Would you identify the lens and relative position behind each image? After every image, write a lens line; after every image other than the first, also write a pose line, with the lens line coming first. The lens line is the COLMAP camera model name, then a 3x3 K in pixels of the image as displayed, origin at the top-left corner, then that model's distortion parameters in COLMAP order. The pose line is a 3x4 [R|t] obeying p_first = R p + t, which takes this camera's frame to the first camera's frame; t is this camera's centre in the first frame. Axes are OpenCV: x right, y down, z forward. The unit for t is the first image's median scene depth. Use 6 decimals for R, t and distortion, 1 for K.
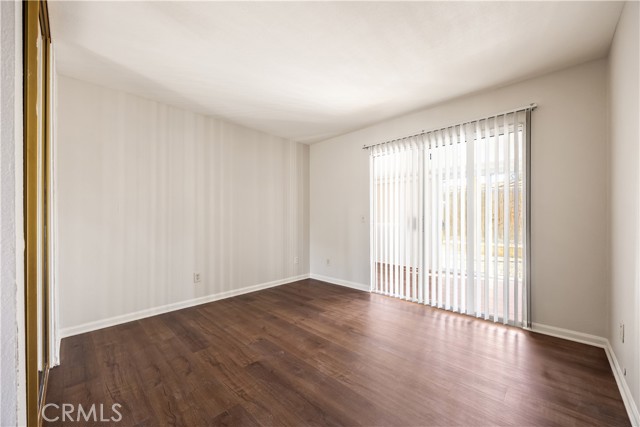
lens RADIAL K [[245.2, 0, 326.4], [0, 245.2, 219.6], [0, 0, 1]] dist [-0.002916, 0.000330]
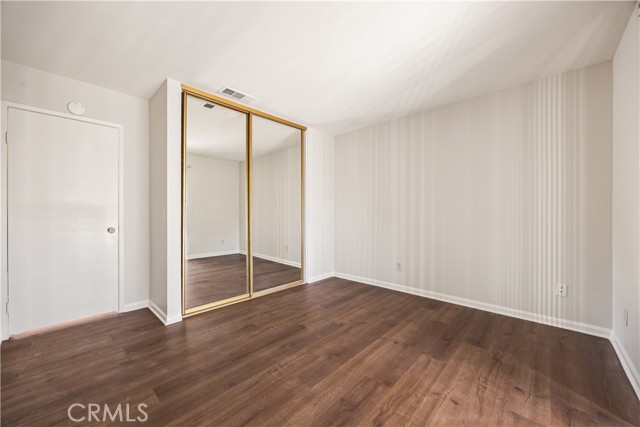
lens RADIAL K [[245.2, 0, 322.2], [0, 245.2, 212.3], [0, 0, 1]] dist [-0.002916, 0.000330]
pose [[0.012079, -0.002782, -0.999923, 0.712765], [-0.006528, 0.999975, -0.002861, -0.003434], [0.999906, 0.006562, 0.012061, 0.783492]]
